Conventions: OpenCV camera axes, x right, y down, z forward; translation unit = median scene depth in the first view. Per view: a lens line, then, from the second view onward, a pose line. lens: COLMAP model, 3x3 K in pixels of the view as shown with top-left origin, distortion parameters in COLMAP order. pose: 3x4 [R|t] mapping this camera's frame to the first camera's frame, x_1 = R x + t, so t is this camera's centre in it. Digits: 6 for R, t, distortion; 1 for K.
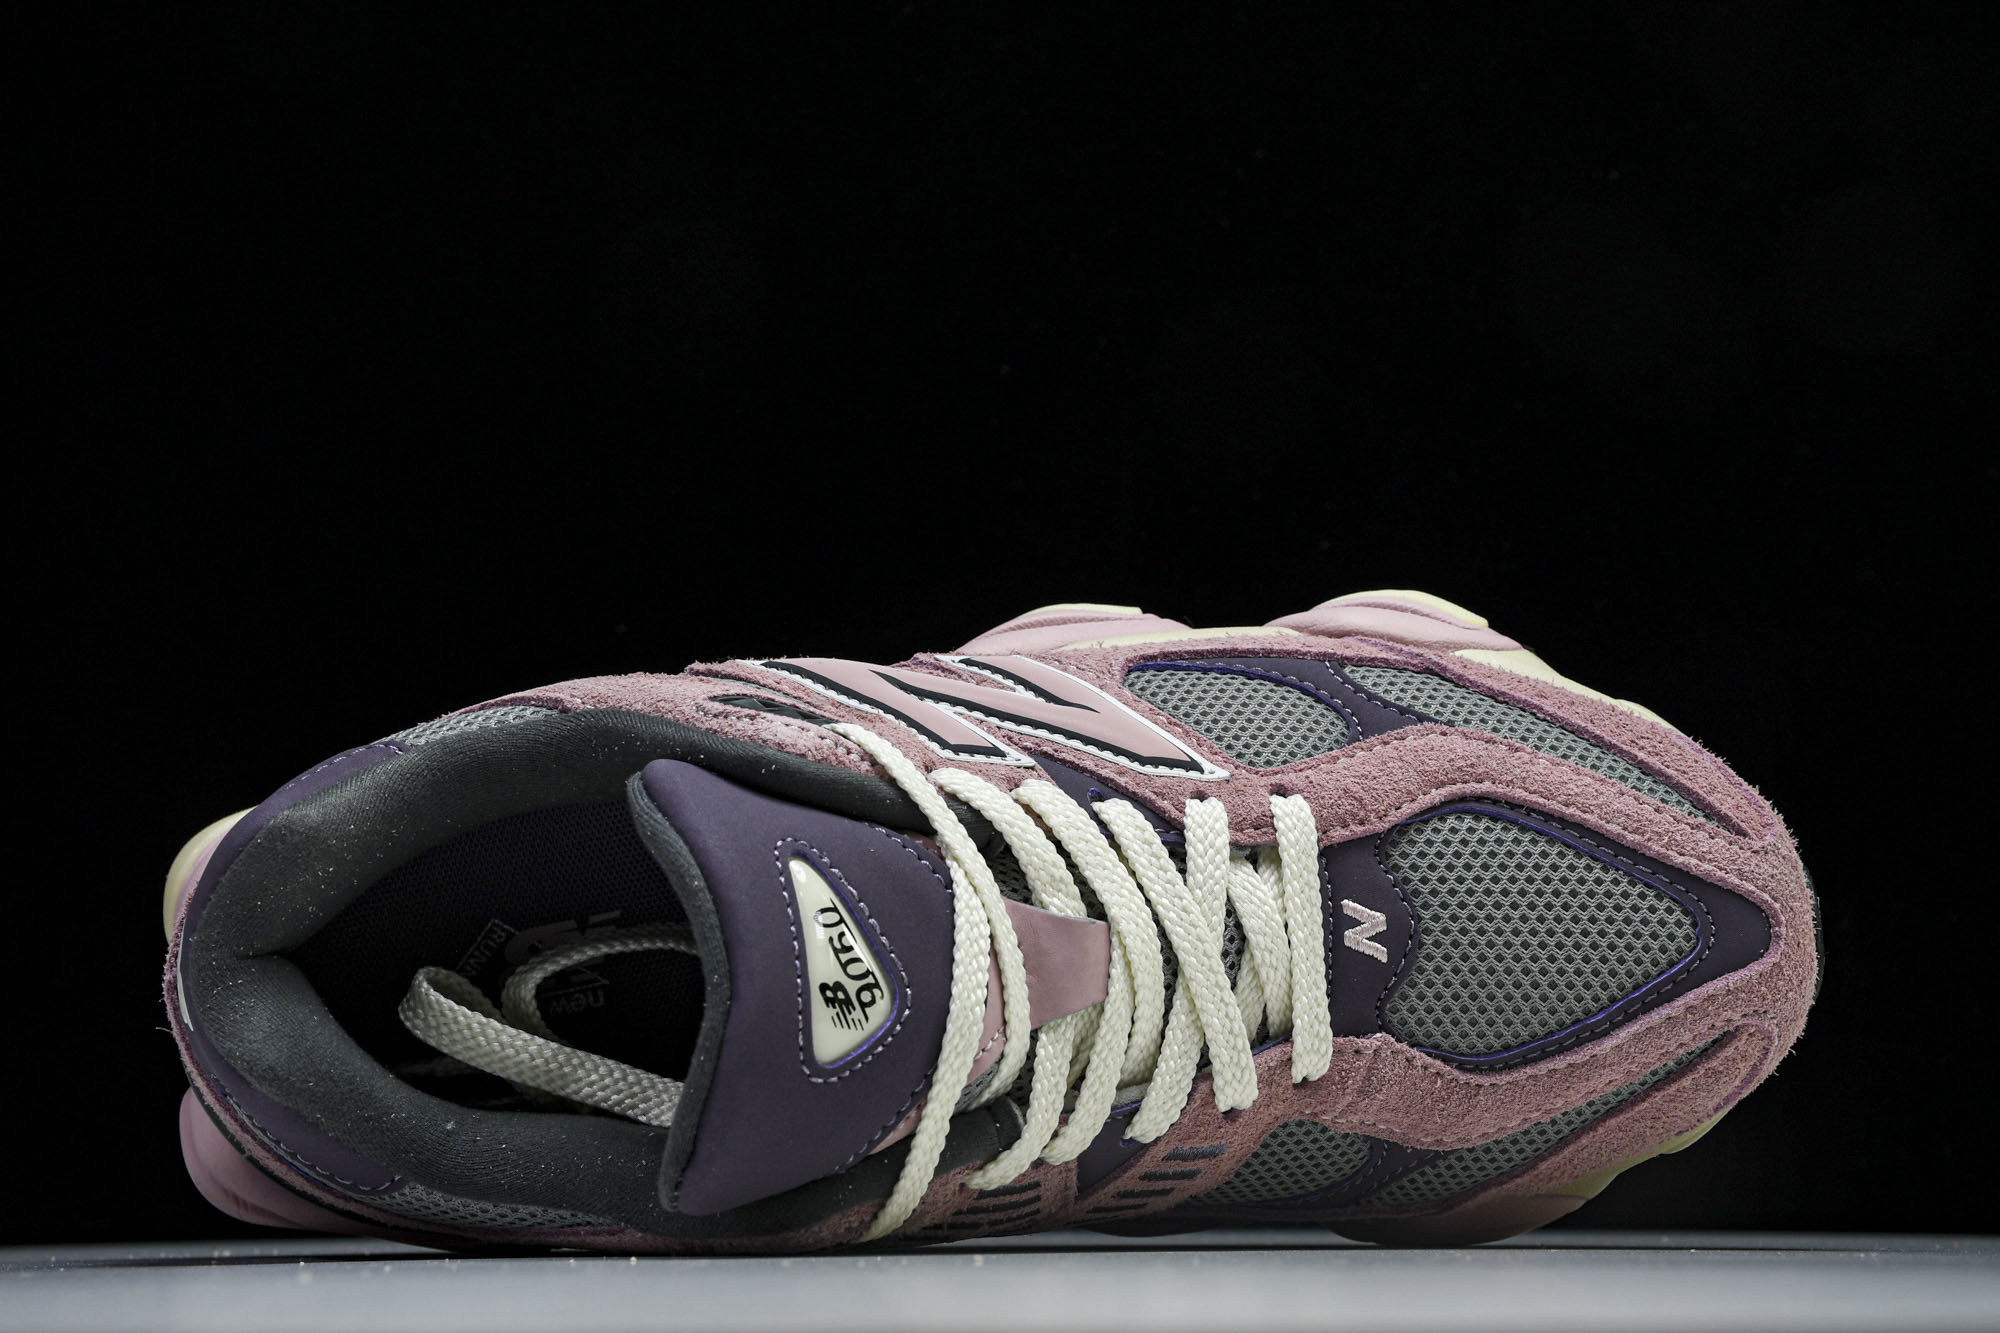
lens RADIAL K [[3477.1, 0, 988.5], [0, 3477.1, 617.3], [0, 0, 1]] dist [0.040780, 0.528799]
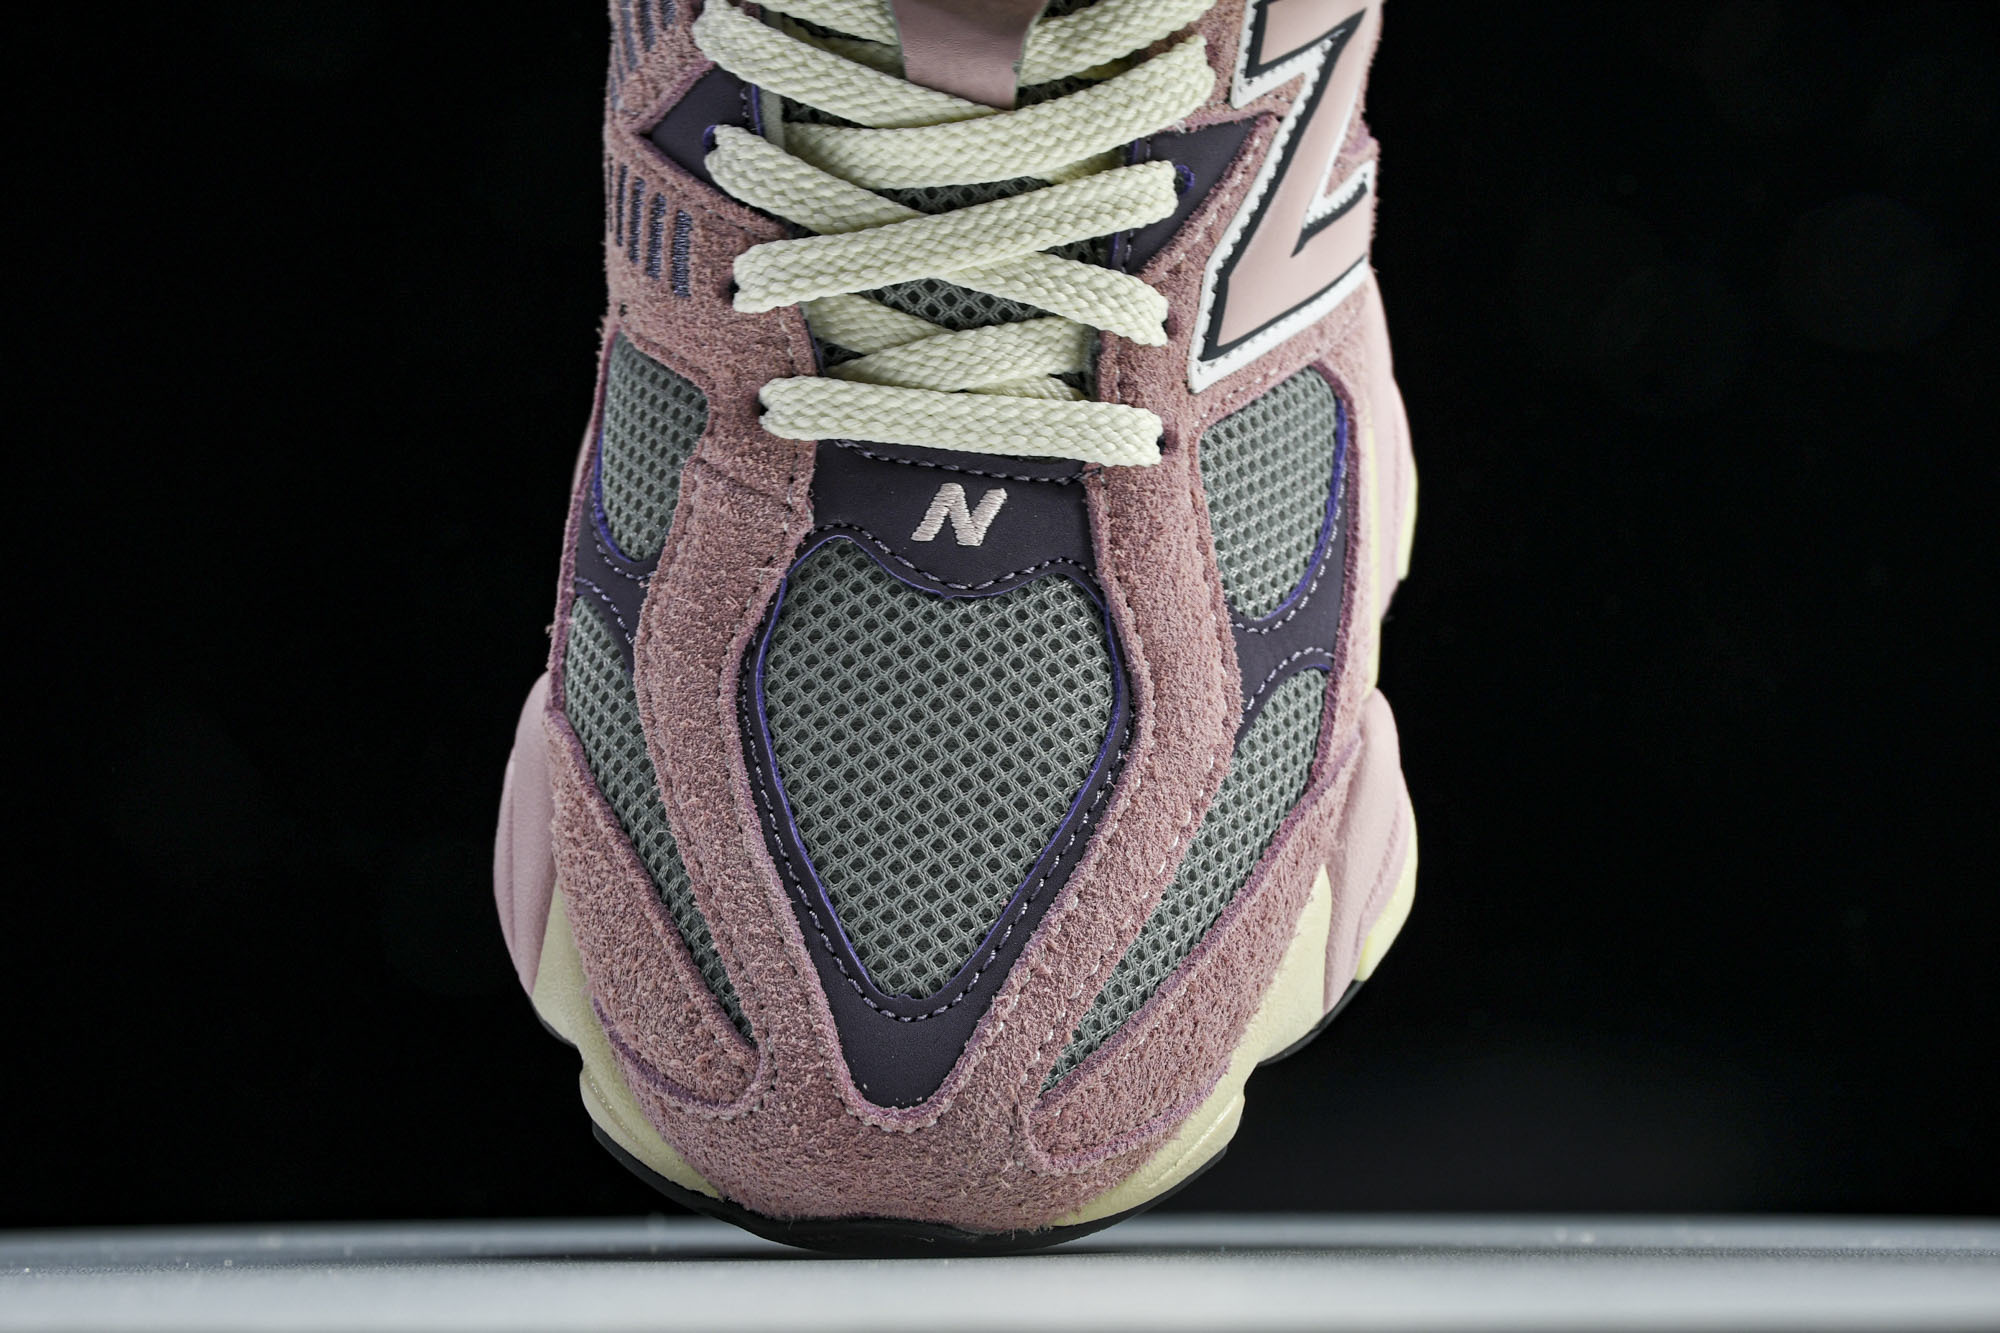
lens RADIAL K [[3477.1, 0, 988.5], [0, 3477.1, 617.3], [0, 0, 1]] dist [0.040780, 0.528799]
pose [[-0.099072, 0.898978, -0.426642, 0.420895], [-0.993598, -0.065977, 0.091706, 0.018761], [0.054293, 0.432996, 0.899759, 0.377171]]
